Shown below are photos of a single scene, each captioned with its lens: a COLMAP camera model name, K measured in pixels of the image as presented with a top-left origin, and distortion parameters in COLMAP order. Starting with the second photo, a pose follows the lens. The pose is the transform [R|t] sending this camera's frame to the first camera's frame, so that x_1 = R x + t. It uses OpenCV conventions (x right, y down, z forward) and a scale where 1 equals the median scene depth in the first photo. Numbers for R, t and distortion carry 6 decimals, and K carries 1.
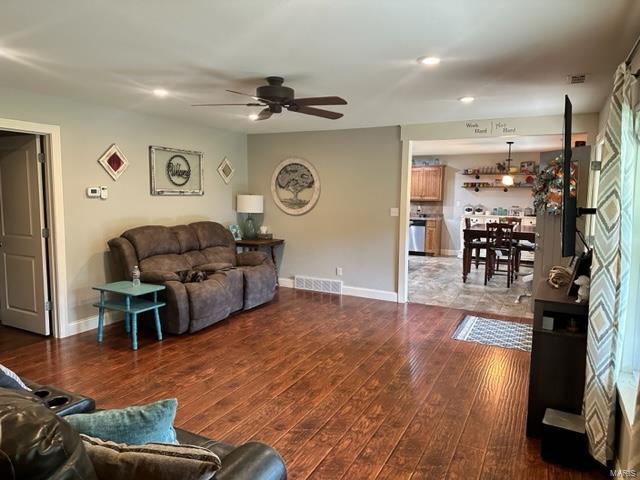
lens RADIAL K [[443.7, 0, 320.0], [0, 443.7, 240.0], [0, 0, 1]] dist [0.165418, -0.227800]
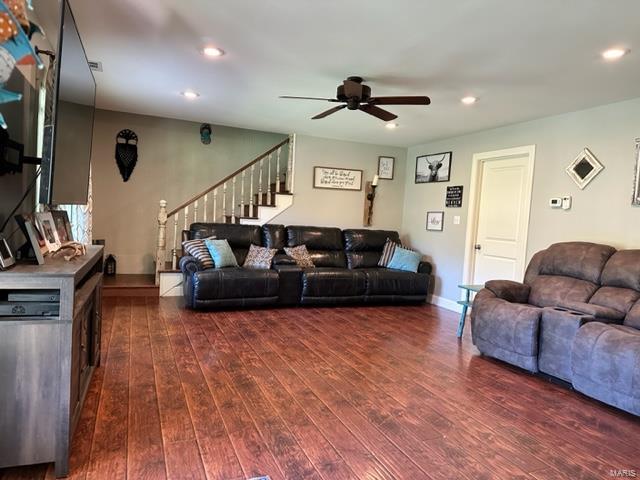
lens RADIAL K [[443.7, 0, 320.0], [0, 443.7, 240.0], [0, 0, 1]] dist [0.165418, -0.227800]
pose [[-0.642262, -0.006303, -0.766459, 0.633151], [-0.151779, 0.981211, 0.119115, -0.069874], [0.751307, 0.192835, -0.631151, 1.346571]]
